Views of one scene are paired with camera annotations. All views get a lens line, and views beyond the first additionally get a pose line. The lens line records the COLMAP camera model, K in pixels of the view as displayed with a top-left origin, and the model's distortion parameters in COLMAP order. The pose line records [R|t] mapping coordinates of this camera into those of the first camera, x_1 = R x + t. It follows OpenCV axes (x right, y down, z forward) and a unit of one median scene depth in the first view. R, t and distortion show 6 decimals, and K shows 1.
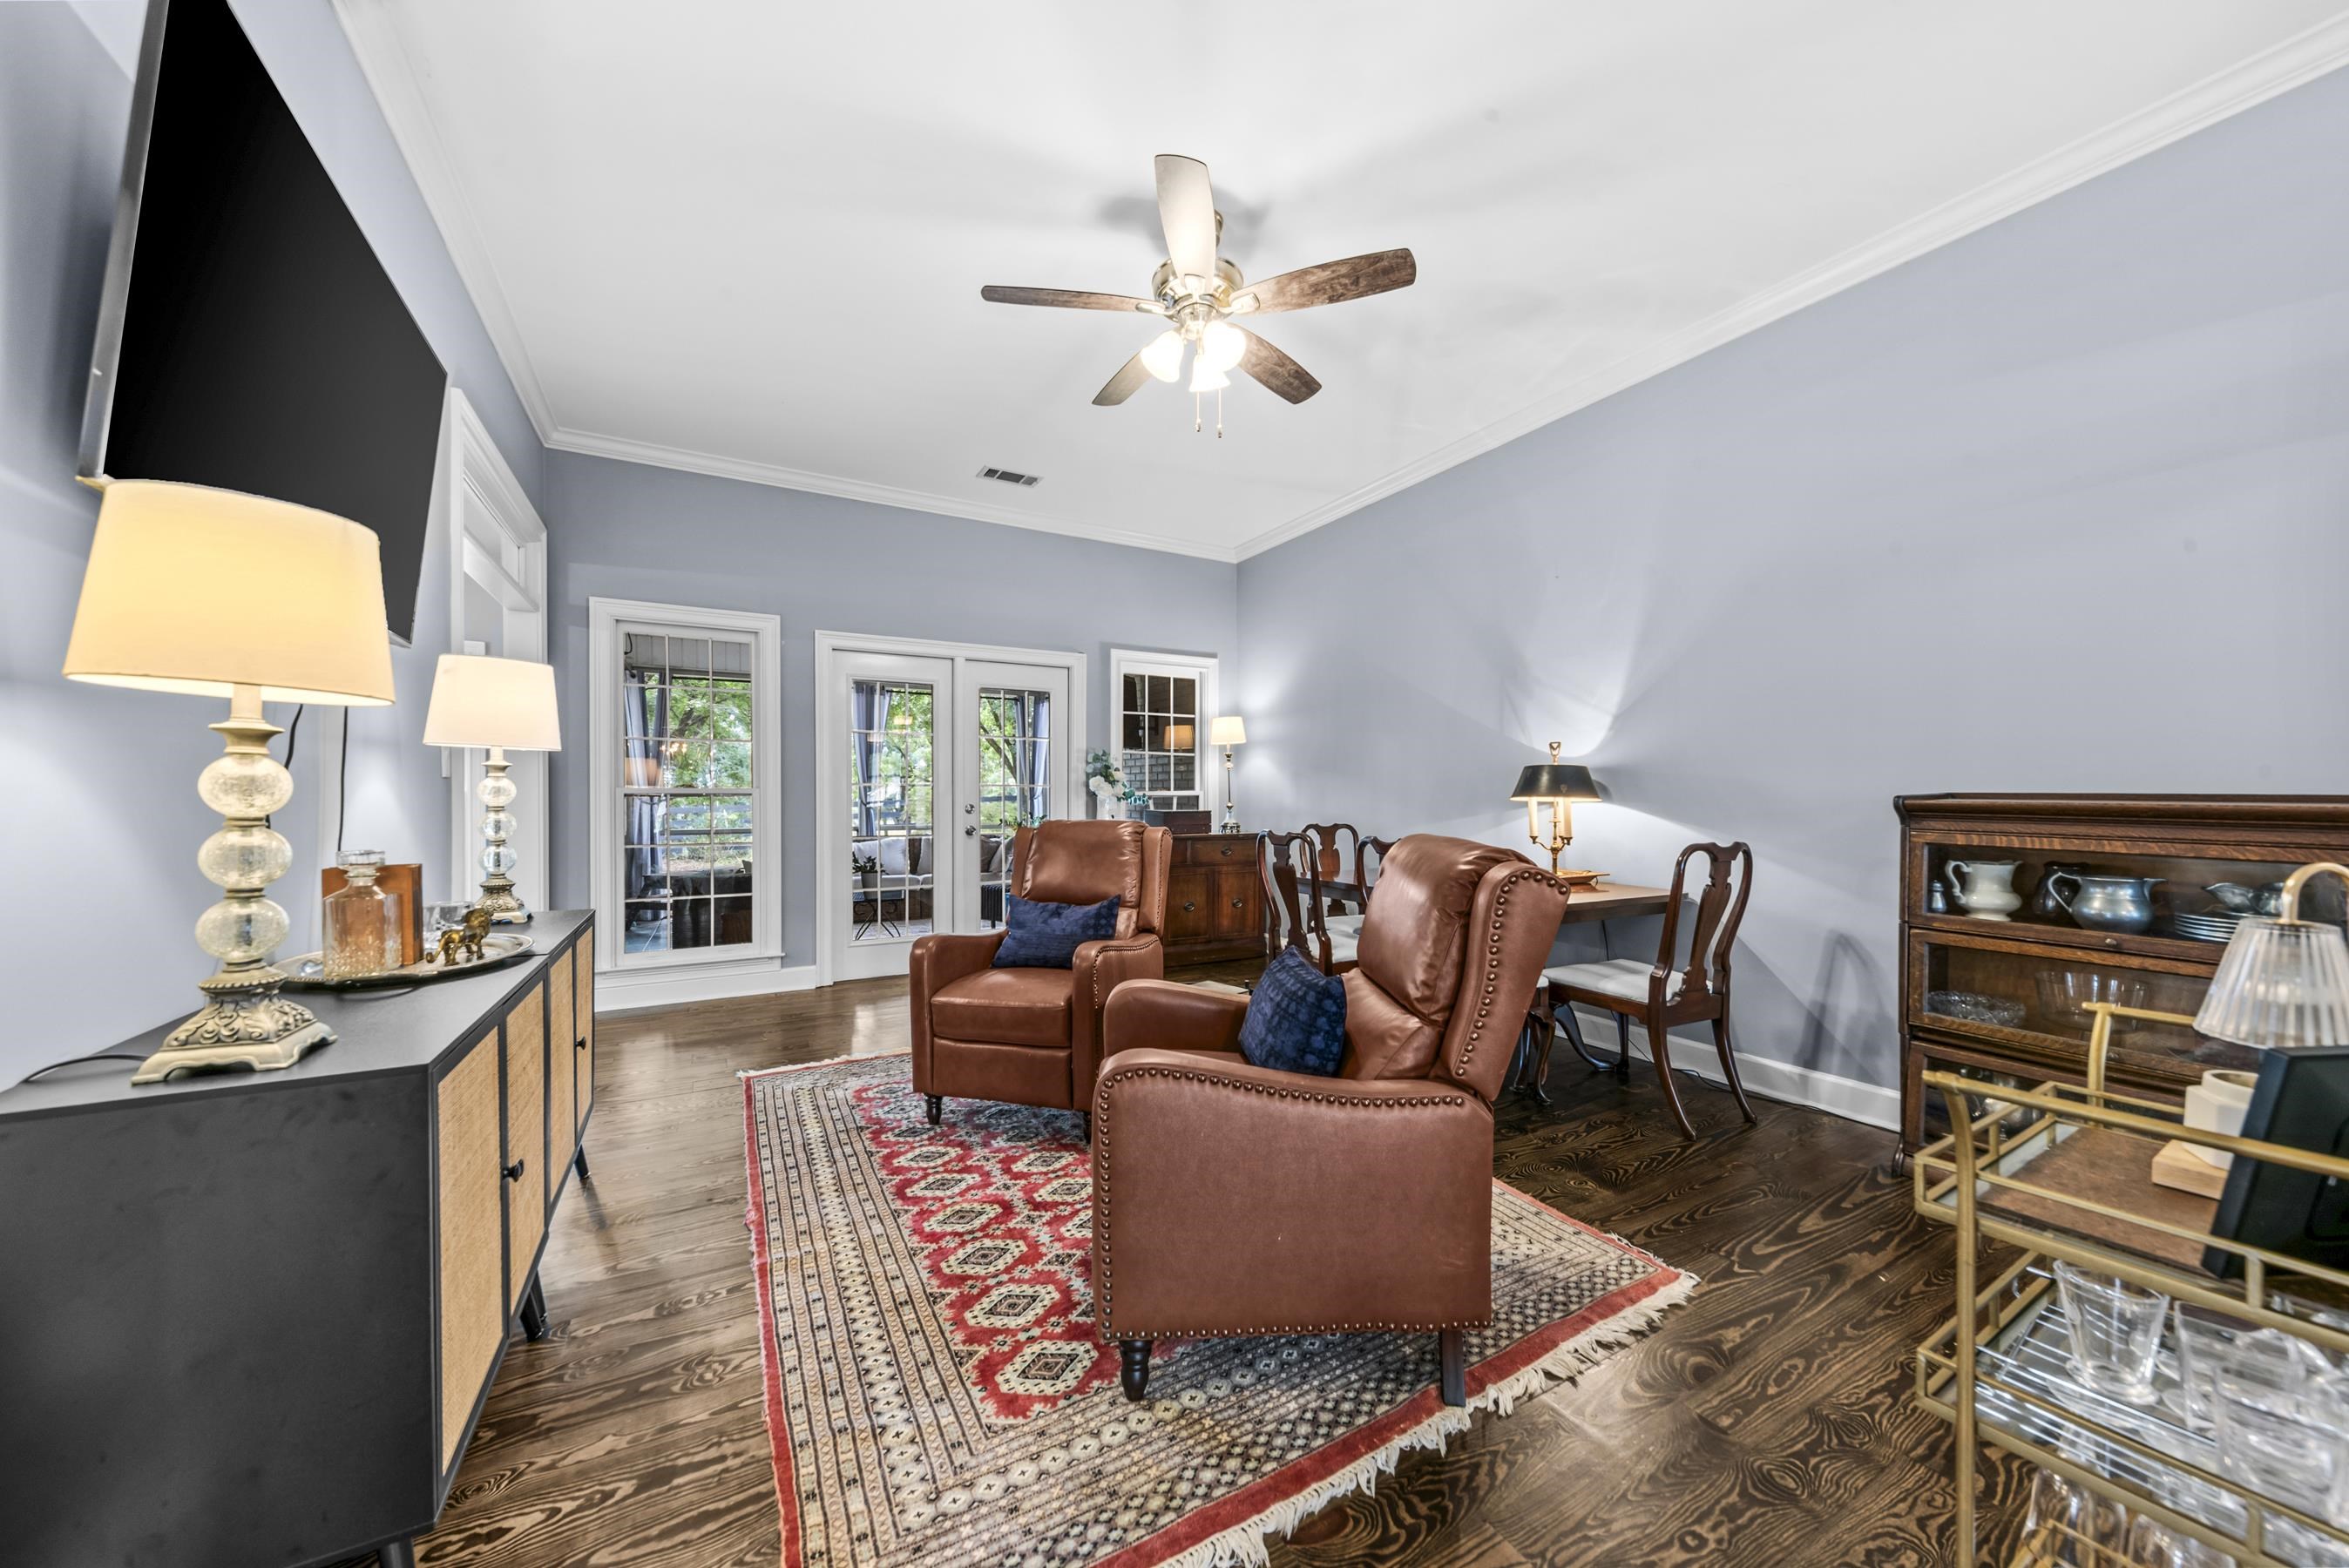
lens RADIAL K [[812.2, 0, 1182.9], [0, 812.2, 787.9], [0, 0, 1]] dist [0.003185, -0.001947]
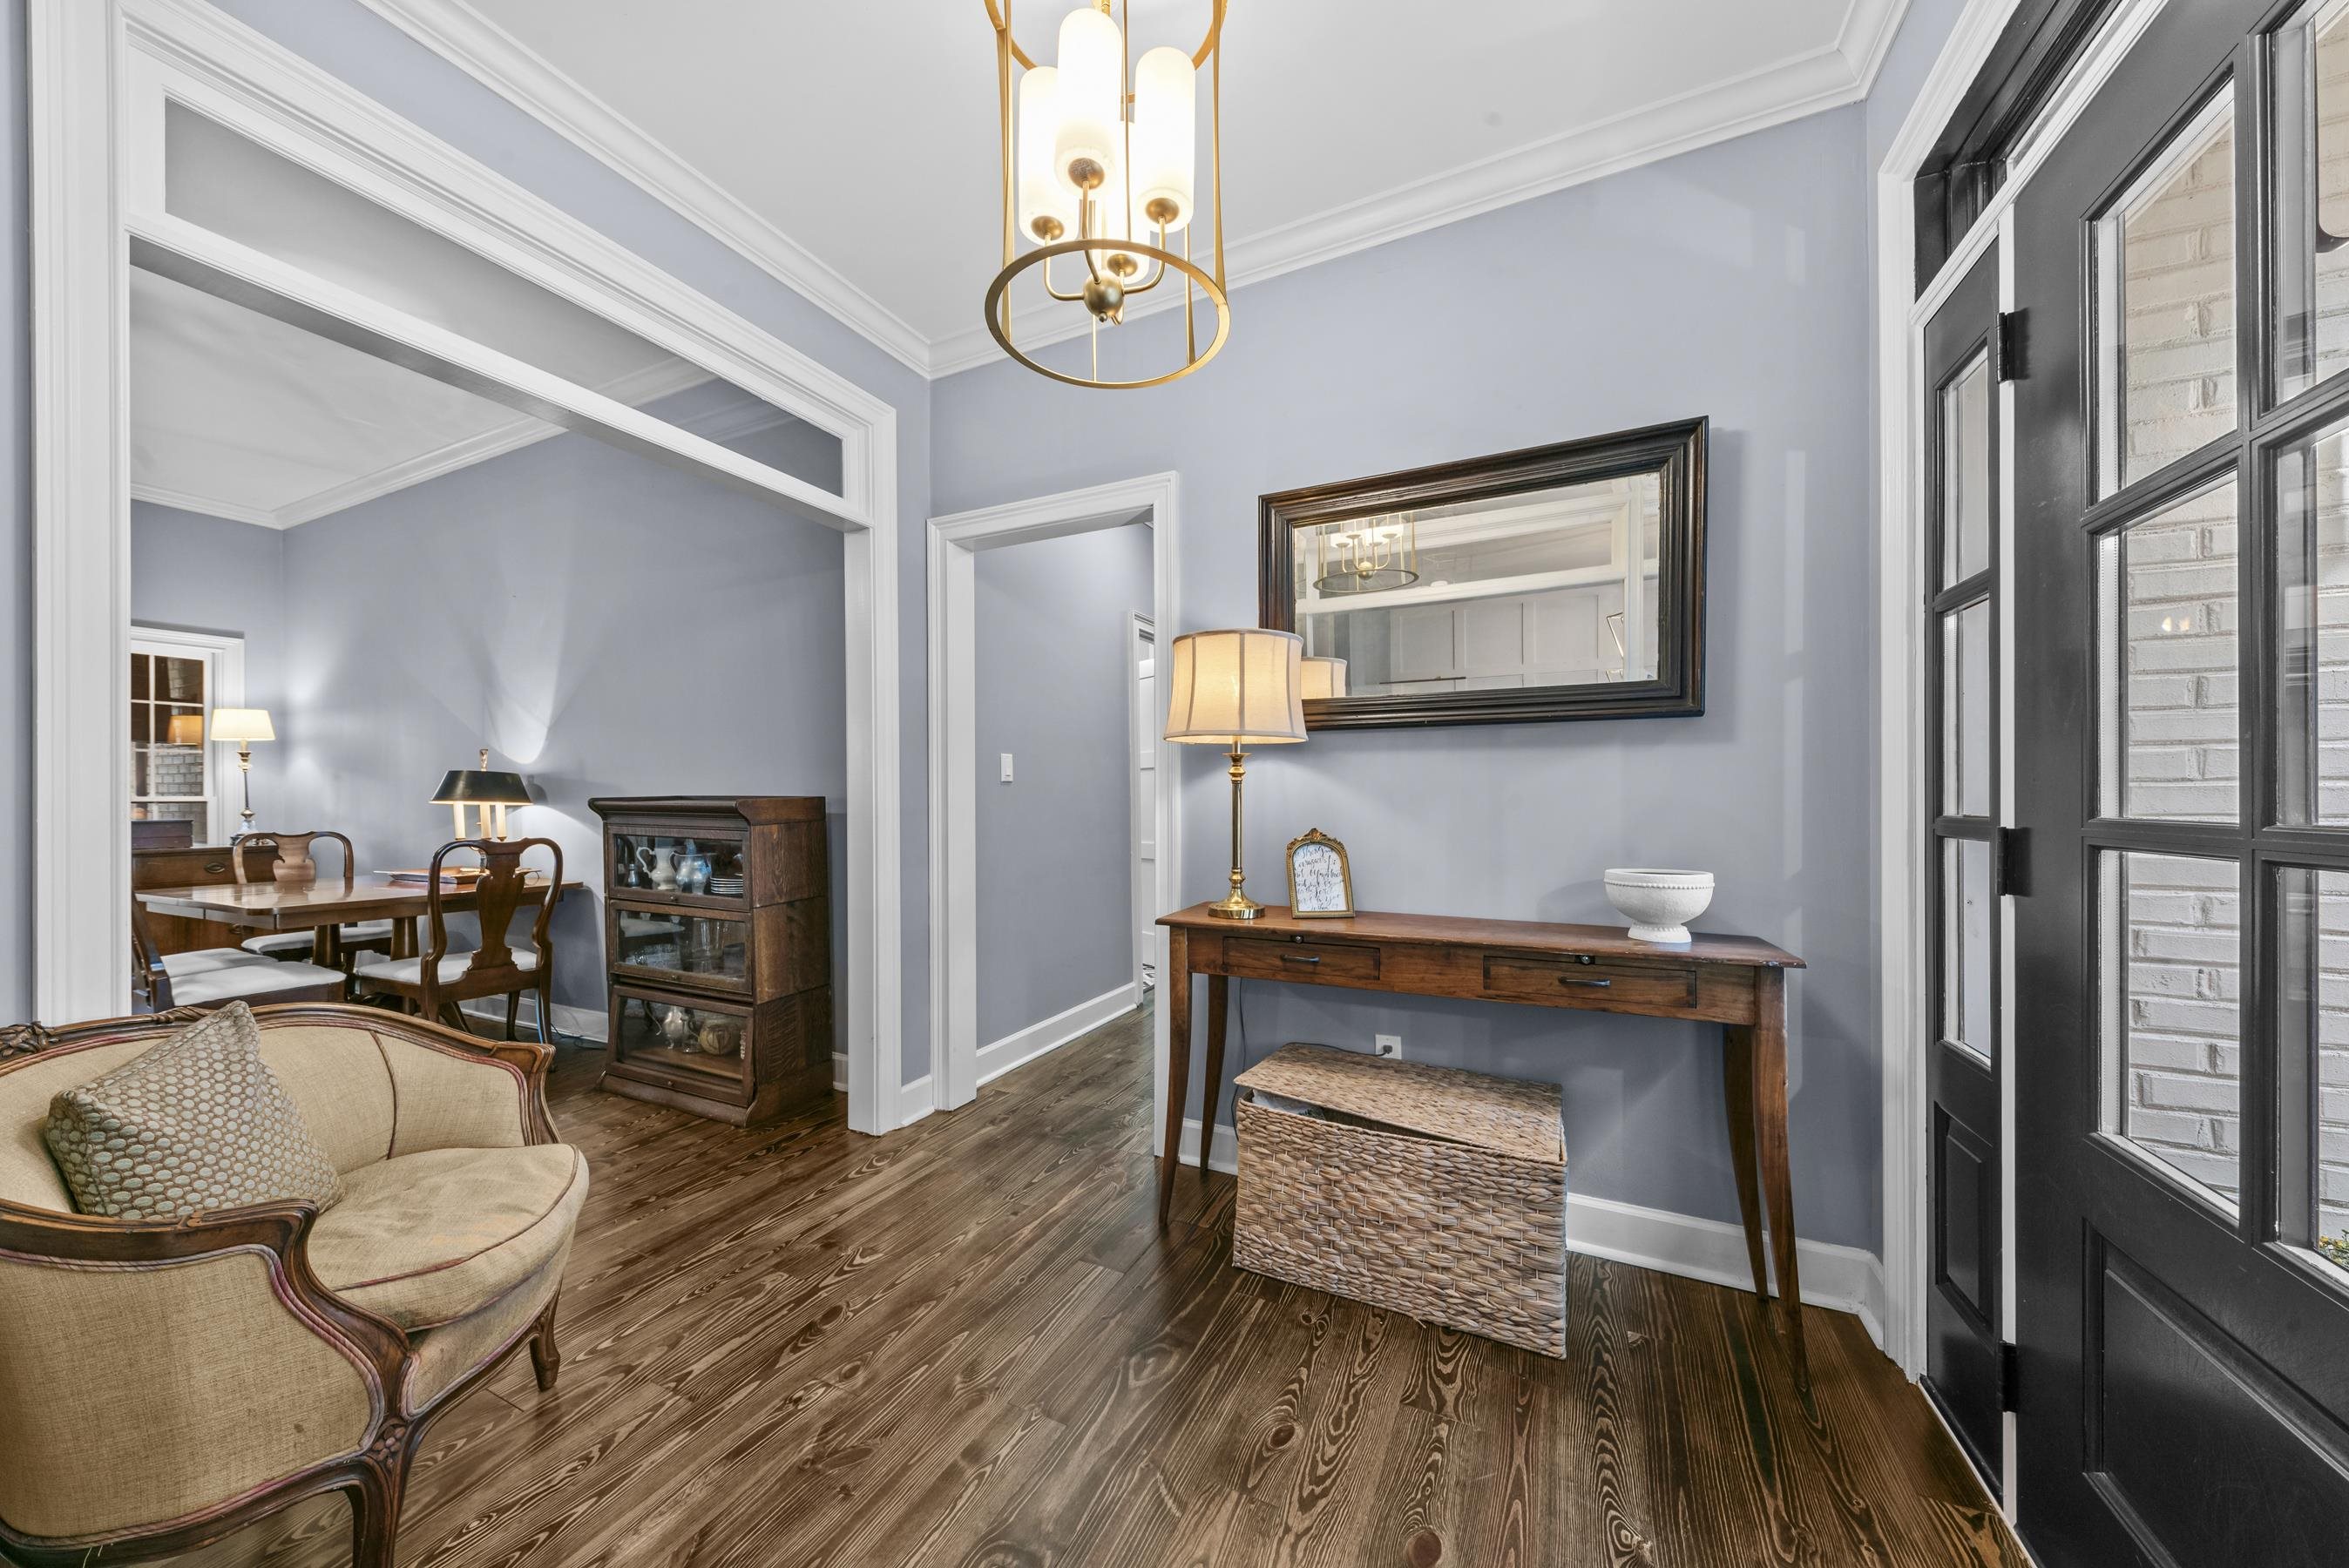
lens RADIAL K [[812.2, 0, 1166.9], [0, 812.2, 793.4], [0, 0, 1]] dist [0.003185, -0.001947]
pose [[0.828206, -0.006799, 0.560383, 0.378251], [0.003466, 0.999969, 0.007011, -0.001748], [-0.560413, -0.003865, 0.828204, -0.244770]]
